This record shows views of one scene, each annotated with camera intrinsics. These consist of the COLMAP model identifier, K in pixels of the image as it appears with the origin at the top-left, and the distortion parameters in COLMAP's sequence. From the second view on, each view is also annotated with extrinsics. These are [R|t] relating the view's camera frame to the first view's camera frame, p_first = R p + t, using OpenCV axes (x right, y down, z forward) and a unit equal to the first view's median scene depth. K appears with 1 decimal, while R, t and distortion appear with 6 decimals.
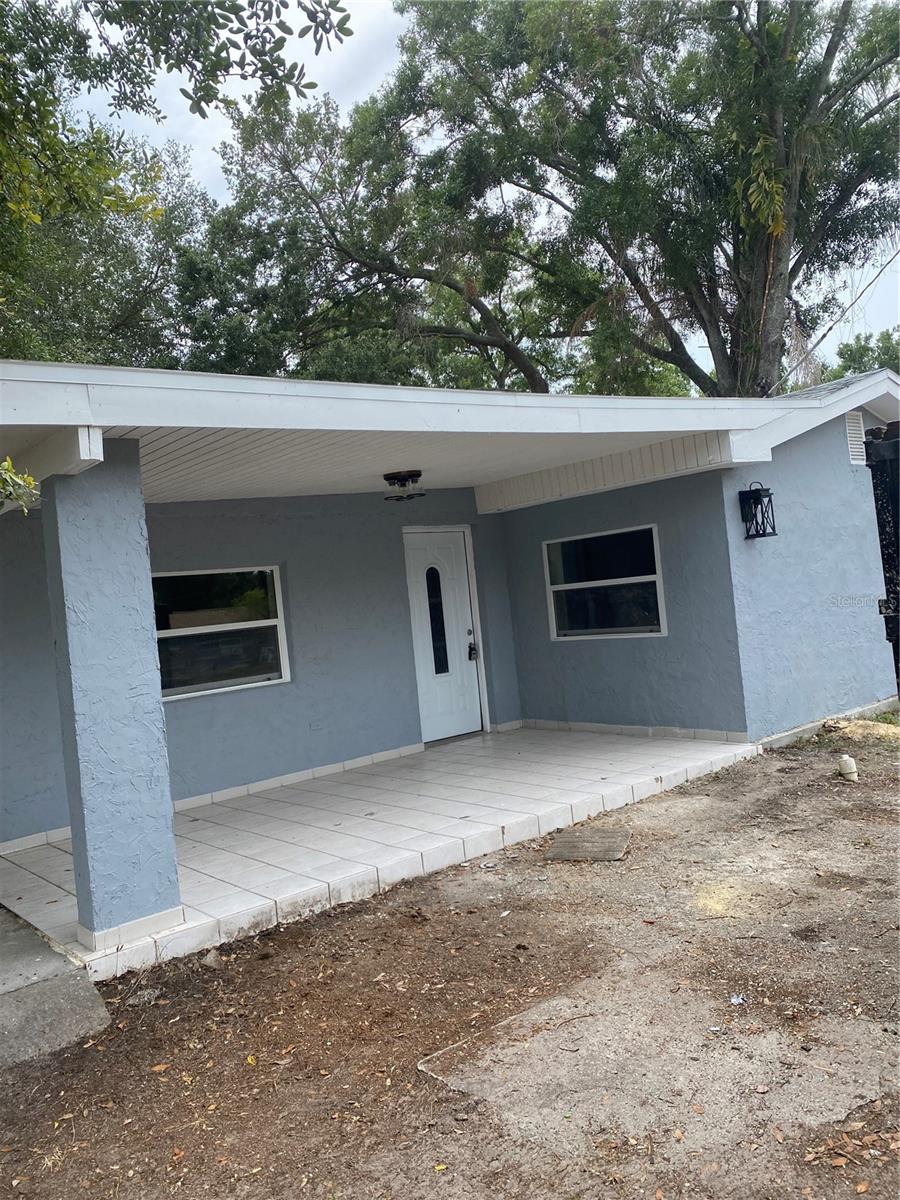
lens RADIAL K [[941.4, 0, 448.9], [0, 941.4, 592.9], [0, 0, 1]] dist [0.013401, -0.002541]
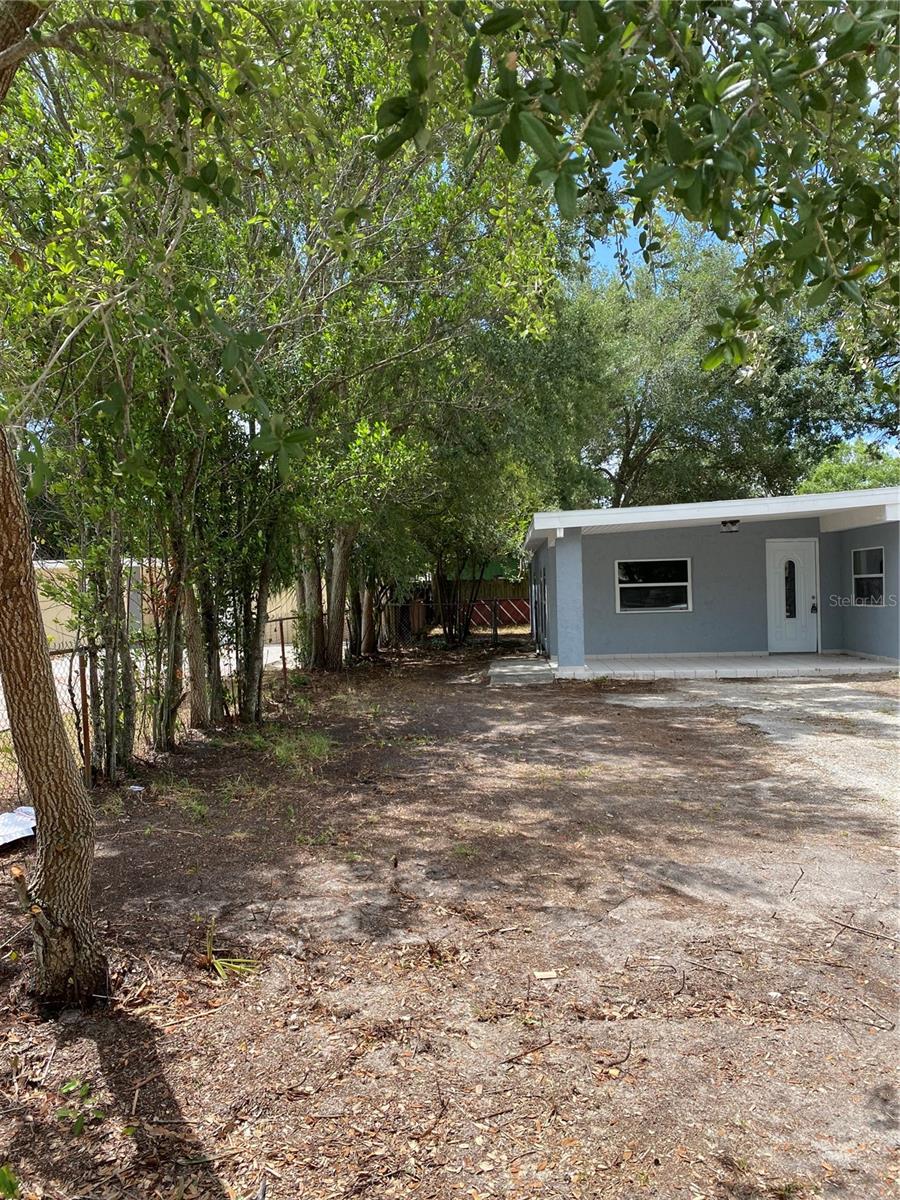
lens RADIAL K [[941.4, 0, 448.9], [0, 941.4, 592.9], [0, 0, 1]] dist [0.013401, -0.002541]
pose [[0.726391, 0.081895, -0.682385, 0.901749], [-0.041561, 0.996292, 0.075326, -0.089714], [0.686024, -0.026356, 0.727101, -0.972807]]
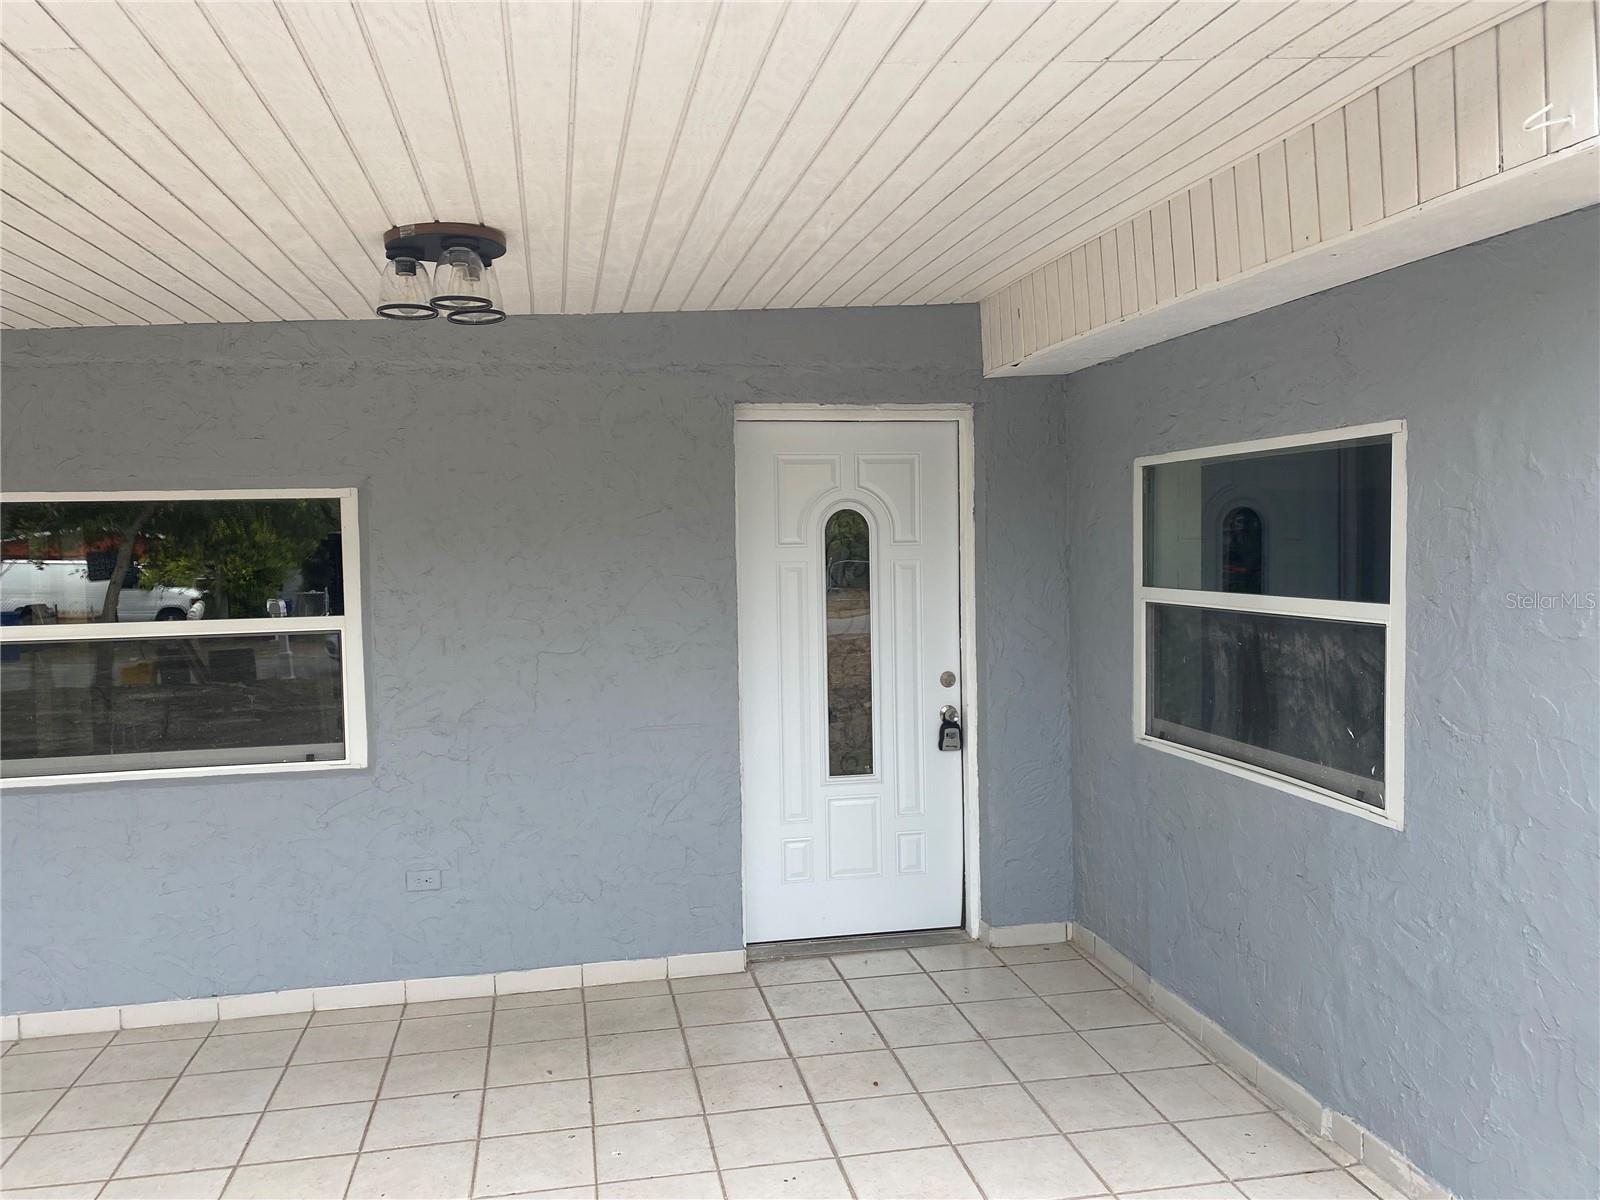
lens RADIAL K [[1255.2, 0, 775.6], [0, 1255.2, 595.7], [0, 0, 1]] dist [0.013401, -0.002541]
pose [[0.864958, 0.104736, -0.490794, 0.253868], [-0.064263, 0.993044, 0.098661, -0.048437], [0.497713, -0.053797, 0.865672, 0.607723]]
